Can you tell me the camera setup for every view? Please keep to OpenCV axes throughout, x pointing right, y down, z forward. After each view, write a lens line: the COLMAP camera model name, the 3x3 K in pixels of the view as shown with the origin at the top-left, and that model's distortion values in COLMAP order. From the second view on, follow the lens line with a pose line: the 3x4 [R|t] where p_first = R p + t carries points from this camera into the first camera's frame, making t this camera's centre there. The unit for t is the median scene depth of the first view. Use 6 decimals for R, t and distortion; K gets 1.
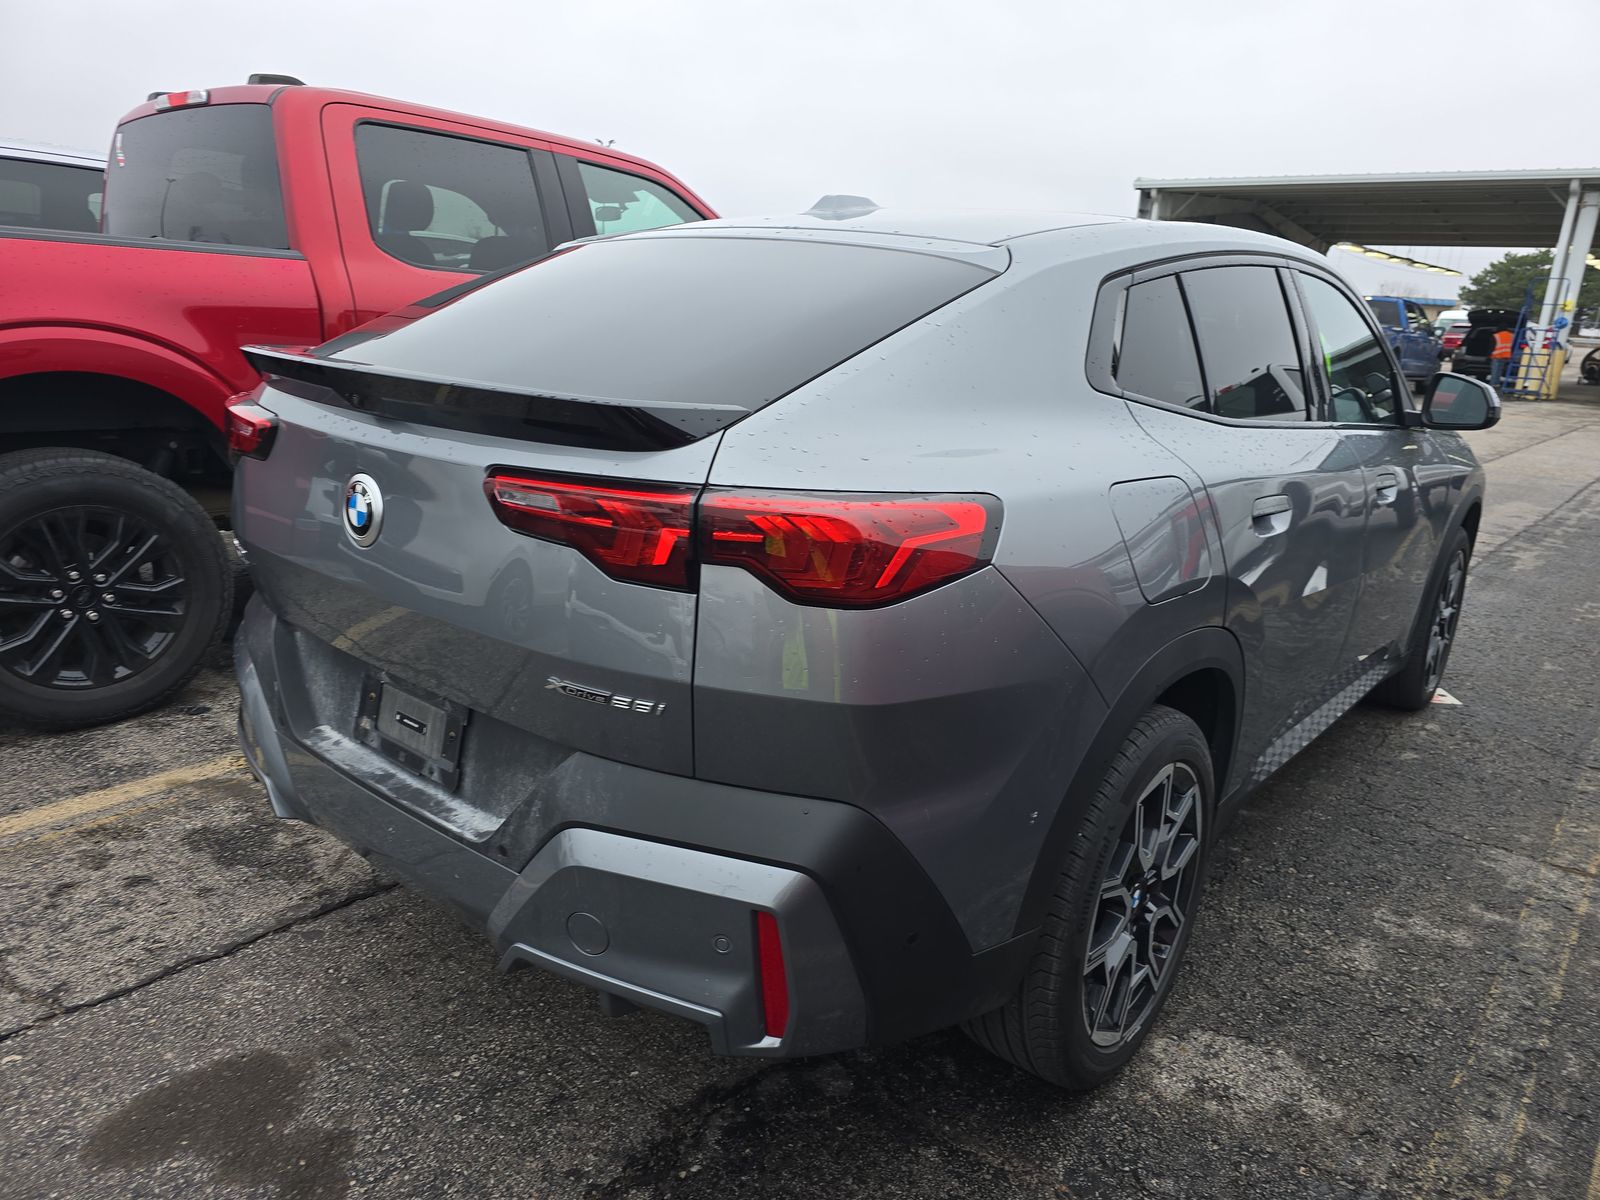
lens RADIAL K [[1123.0, 0, 811.2], [0, 1123.0, 600.2], [0, 0, 1]] dist [0.065995, -0.063640]
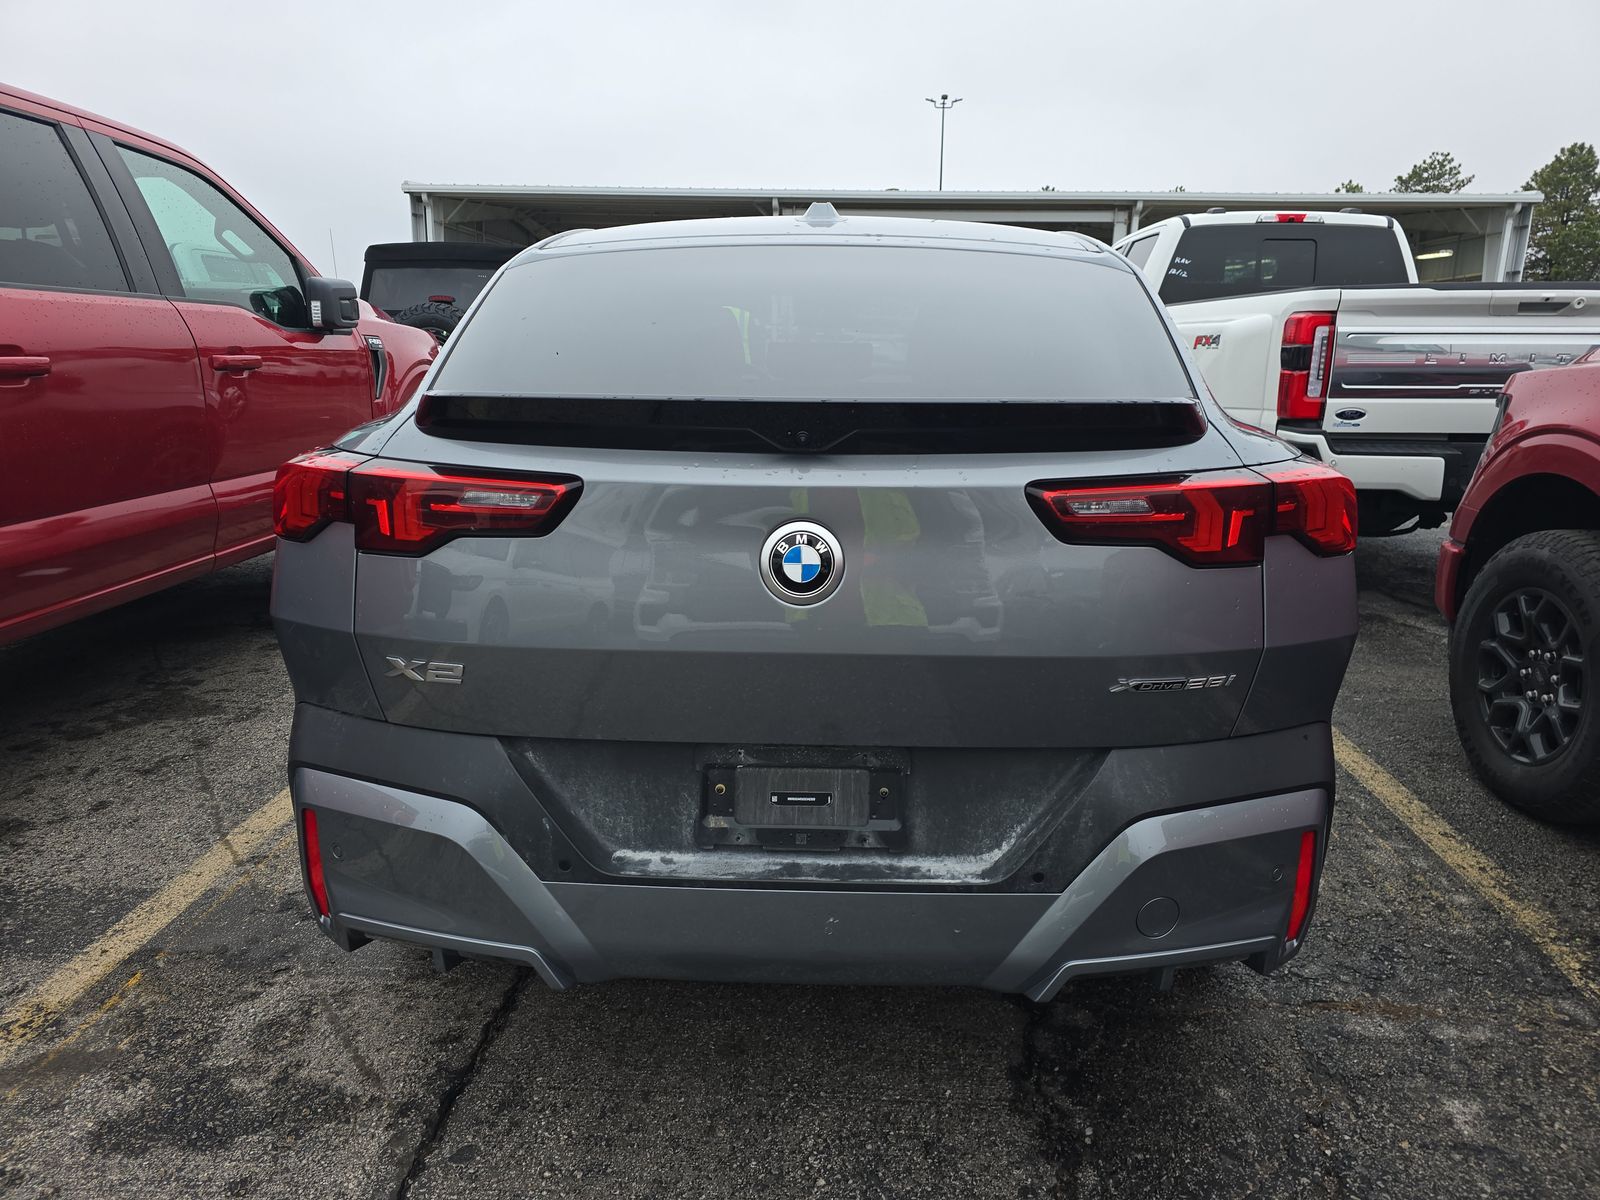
lens RADIAL K [[1102.7, 0, 823.7], [0, 1102.7, 585.4], [0, 0, 1]] dist [0.063369, -0.044445]
pose [[0.773184, -0.187975, 0.605683, -0.818301], [0.194091, 0.979373, 0.056184, -0.097697], [-0.603751, 0.074117, 0.793720, 0.292954]]
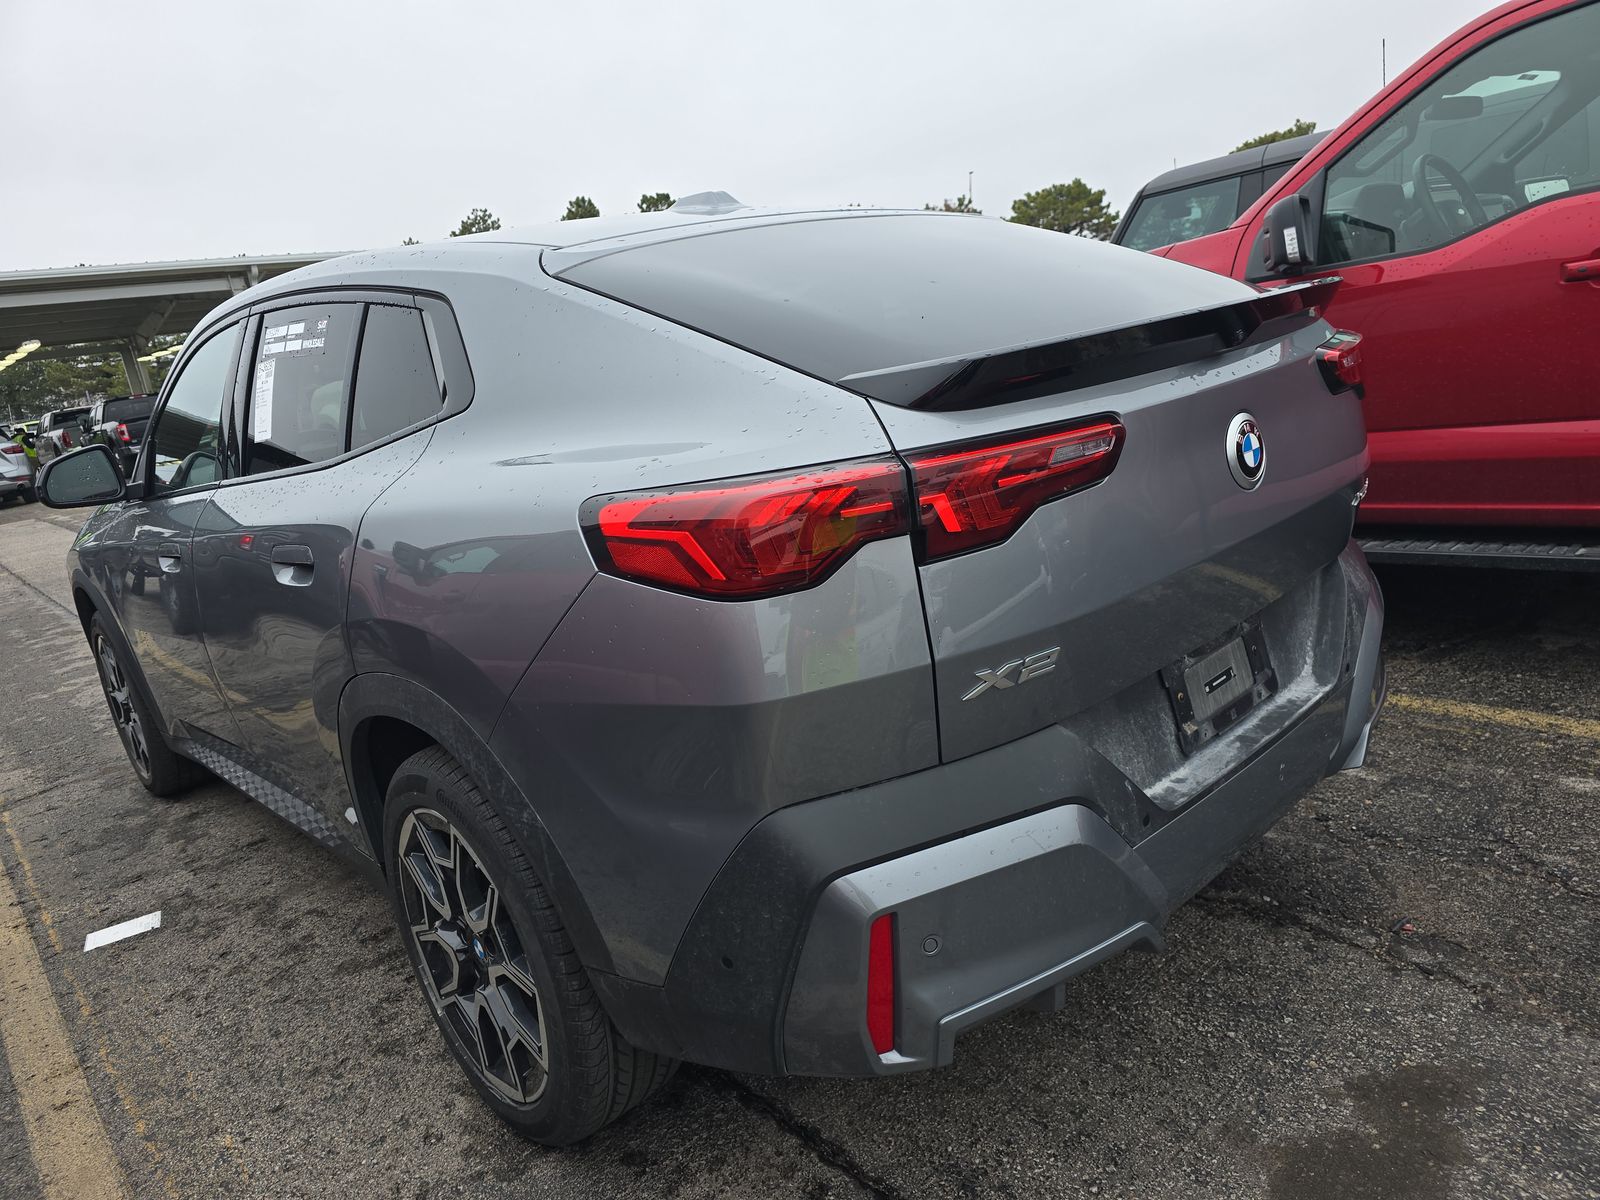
lens RADIAL K [[1087.7, 0, 838.6], [0, 1087.7, 584.0], [0, 0, 1]] dist [0.061862, -0.054927]
pose [[0.086116, -0.301284, 0.949638, -1.218163], [0.403767, 0.881946, 0.243194, -0.313434], [-0.910800, 0.362489, 0.197598, 1.066951]]
